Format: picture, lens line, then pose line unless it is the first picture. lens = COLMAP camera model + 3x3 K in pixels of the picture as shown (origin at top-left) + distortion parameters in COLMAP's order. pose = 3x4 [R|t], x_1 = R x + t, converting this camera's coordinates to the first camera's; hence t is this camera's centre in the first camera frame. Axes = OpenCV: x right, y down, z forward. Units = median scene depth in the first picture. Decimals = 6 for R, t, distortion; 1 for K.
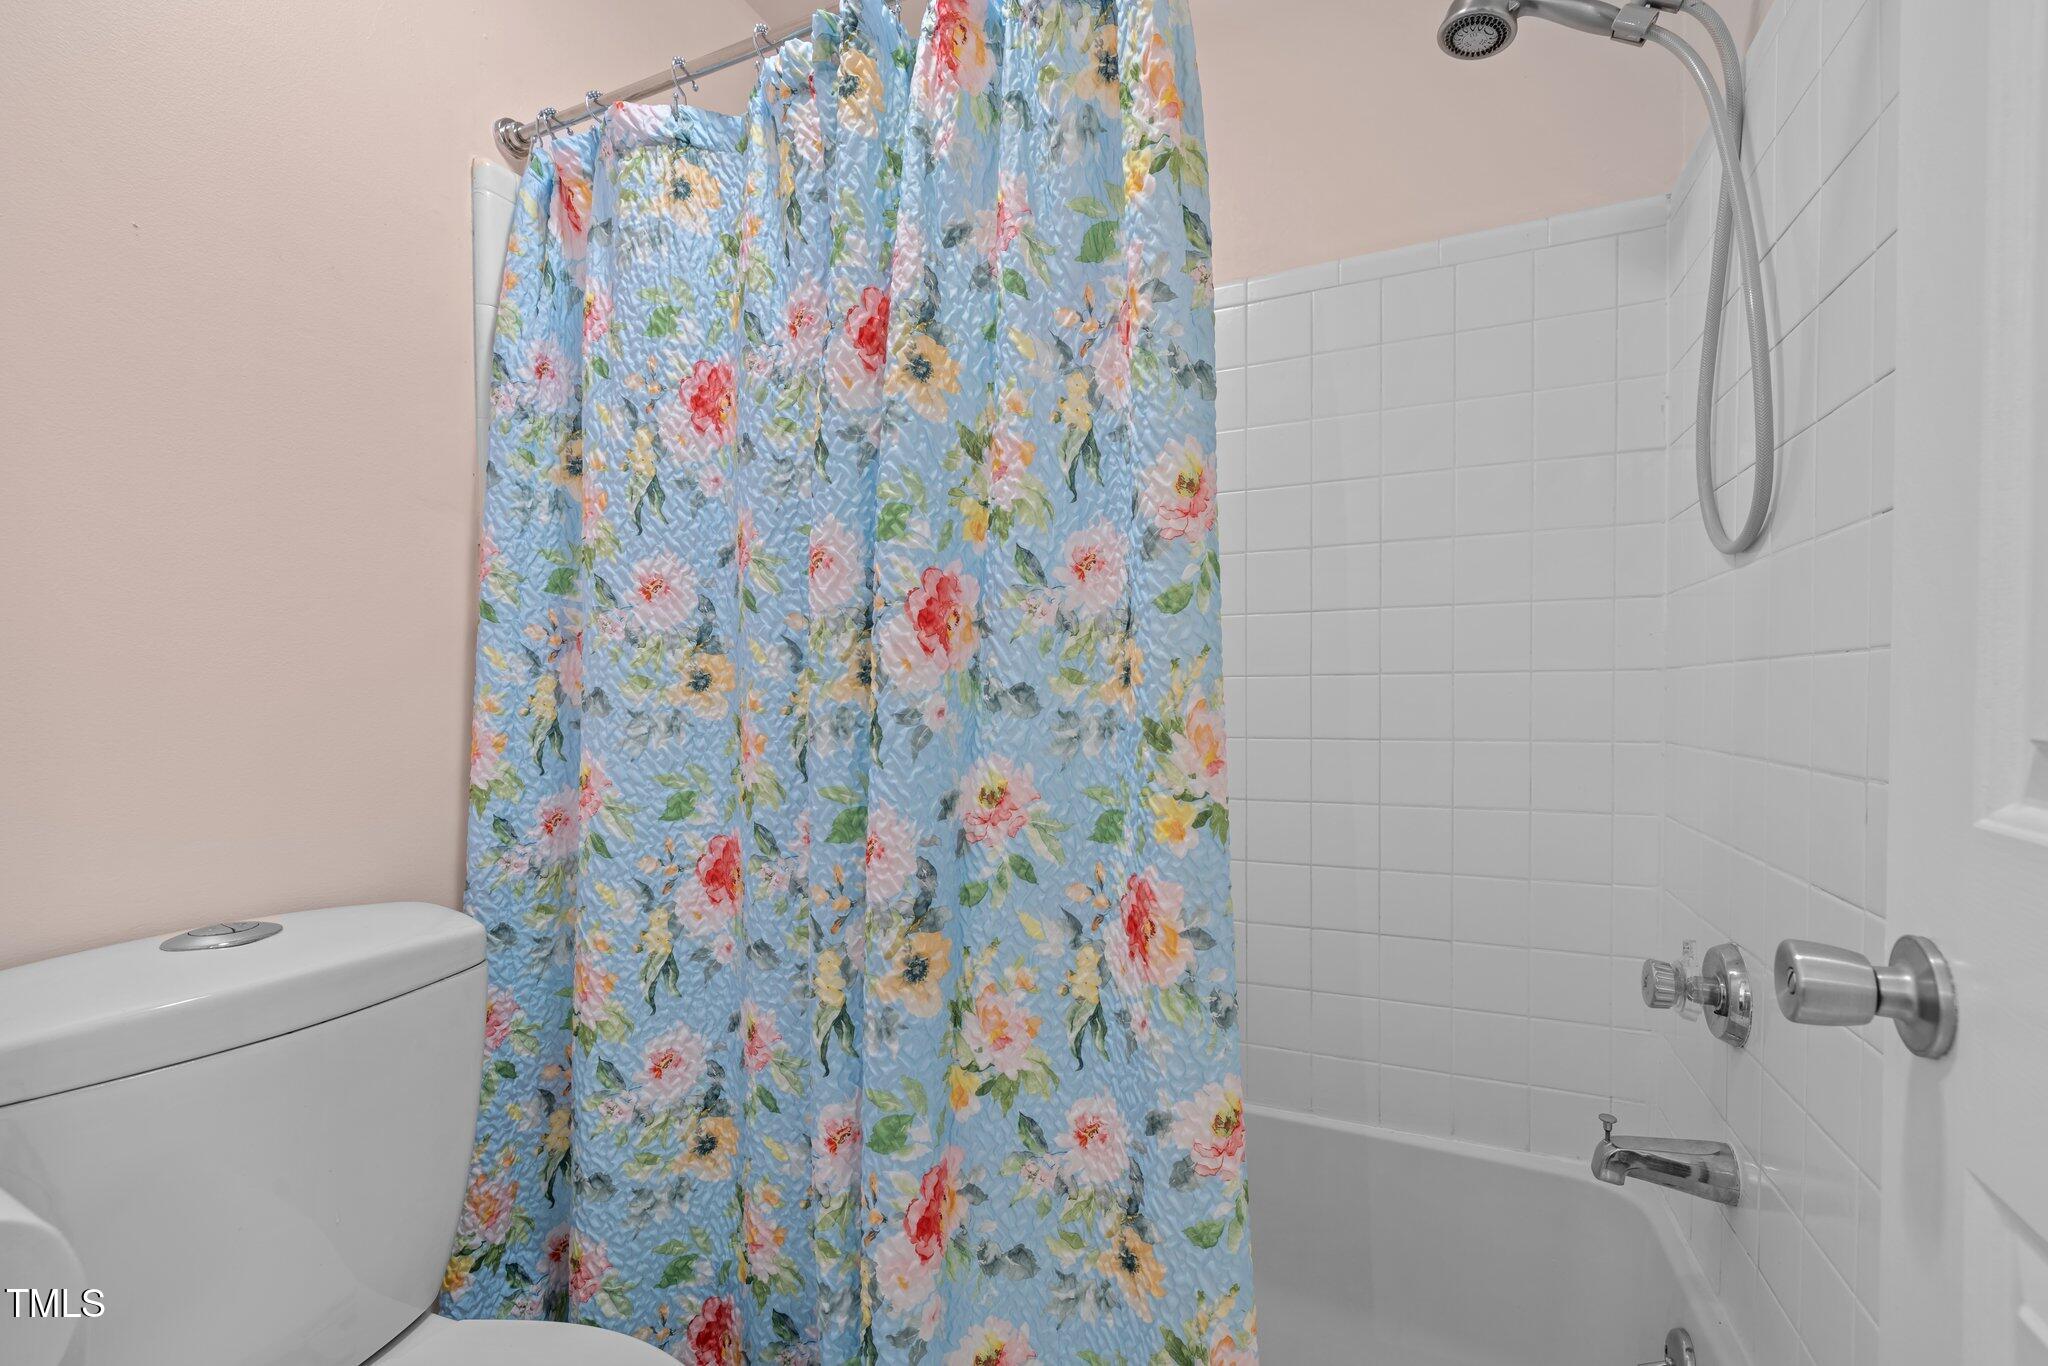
lens RADIAL K [[860.3, 0, 1023.0], [0, 860.3, 690.0], [0, 0, 1]] dist [-0.001983, -0.001014]
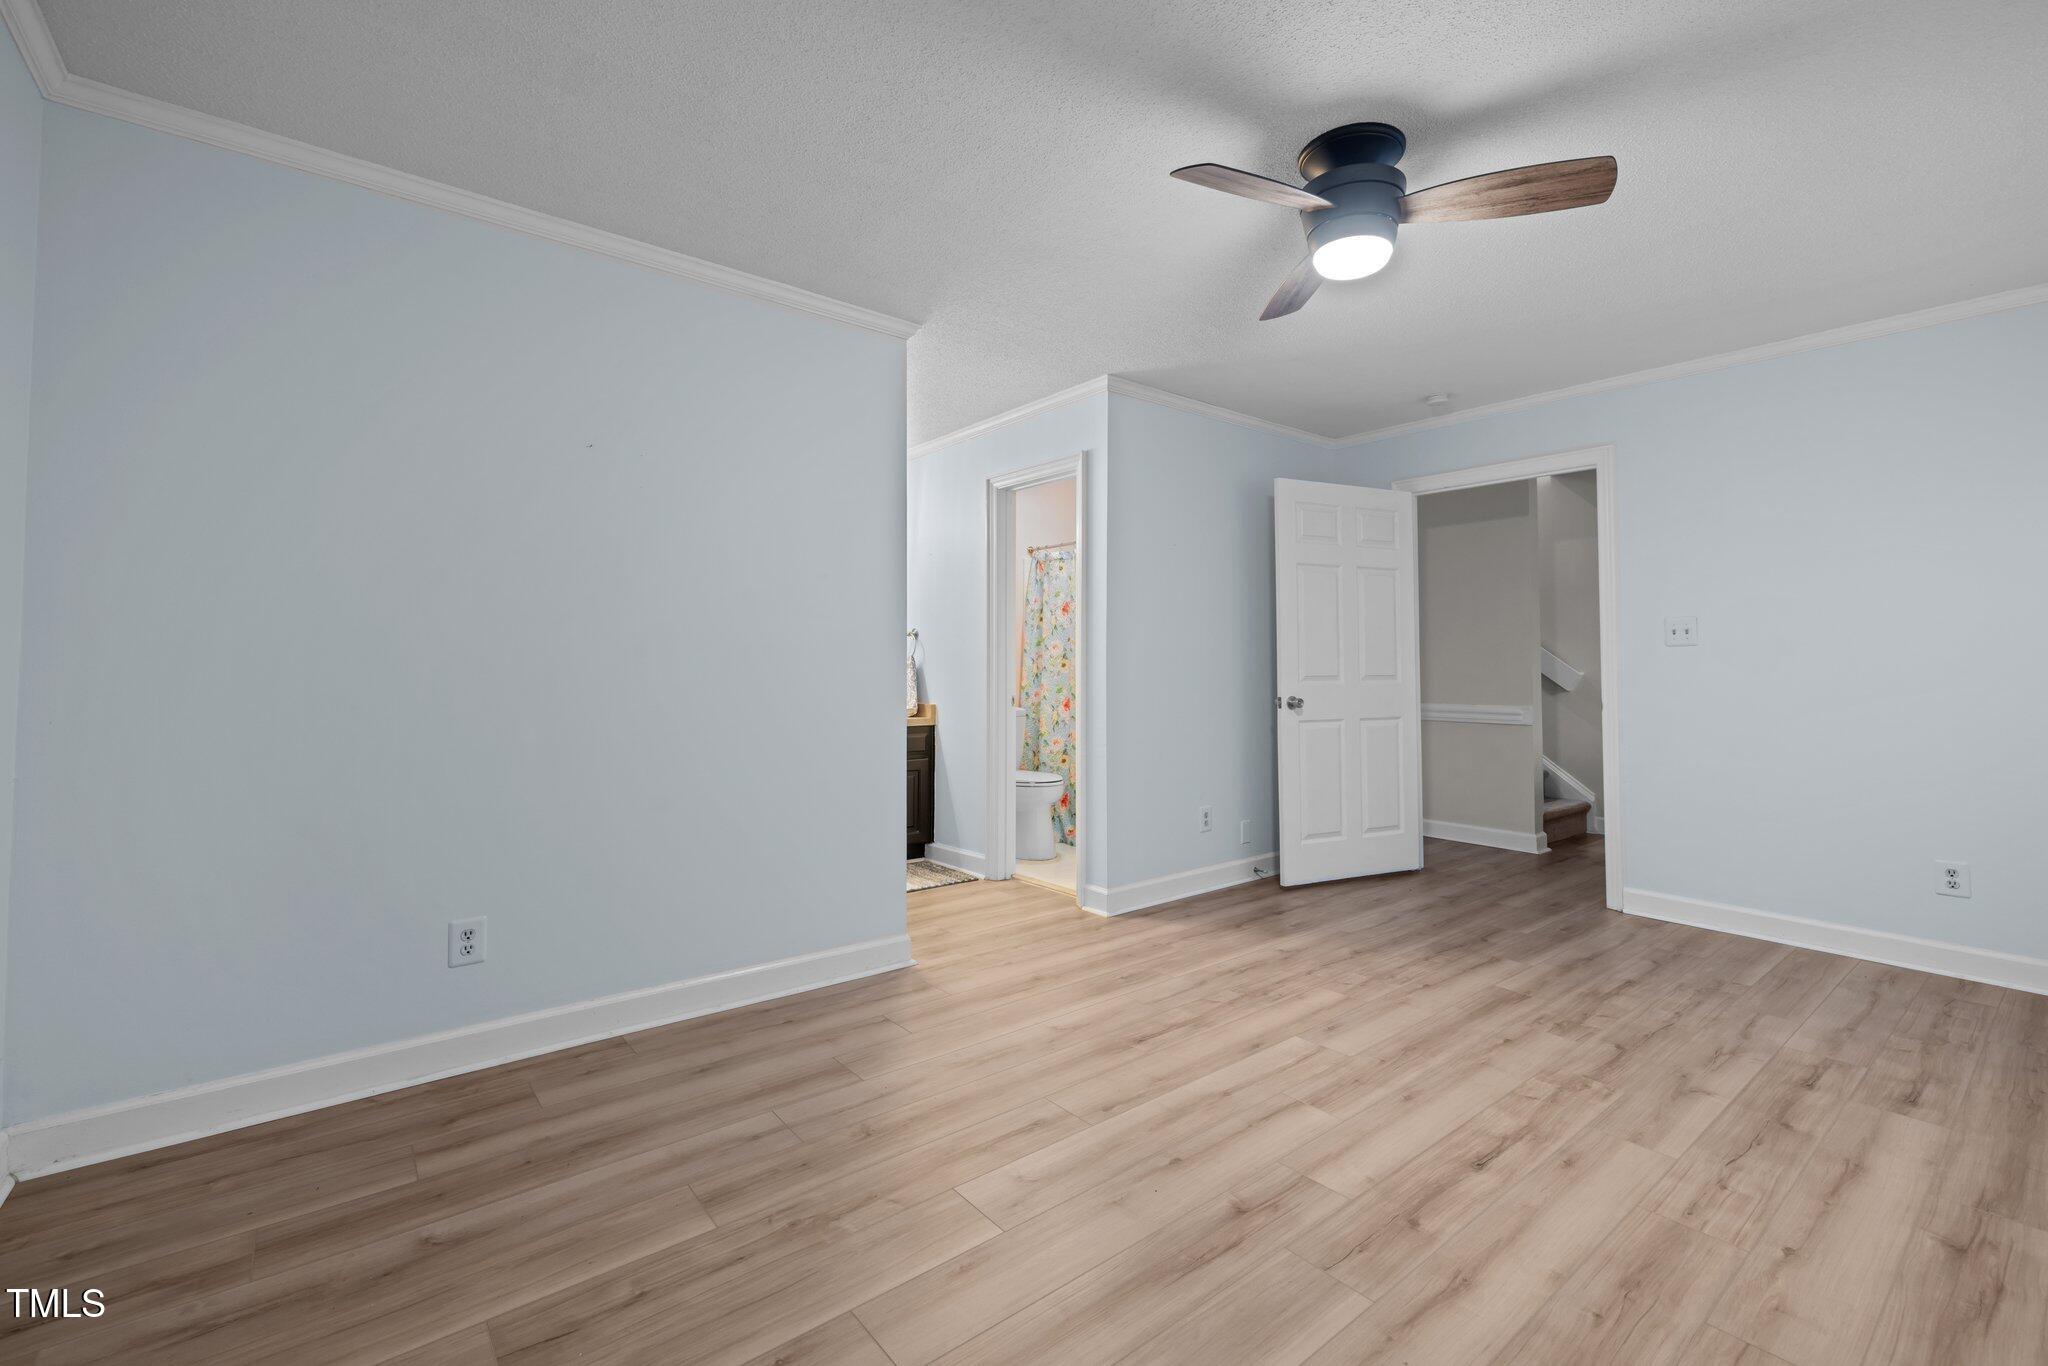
lens RADIAL K [[860.3, 0, 1023.0], [0, 860.3, 674.7], [0, 0, 1]] dist [-0.001983, -0.001014]
pose [[0.883897, 0.017233, -0.467364, 1.701608], [-0.011867, 0.999826, 0.014422, -0.024037], [0.467531, -0.007201, 0.883947, -3.421653]]
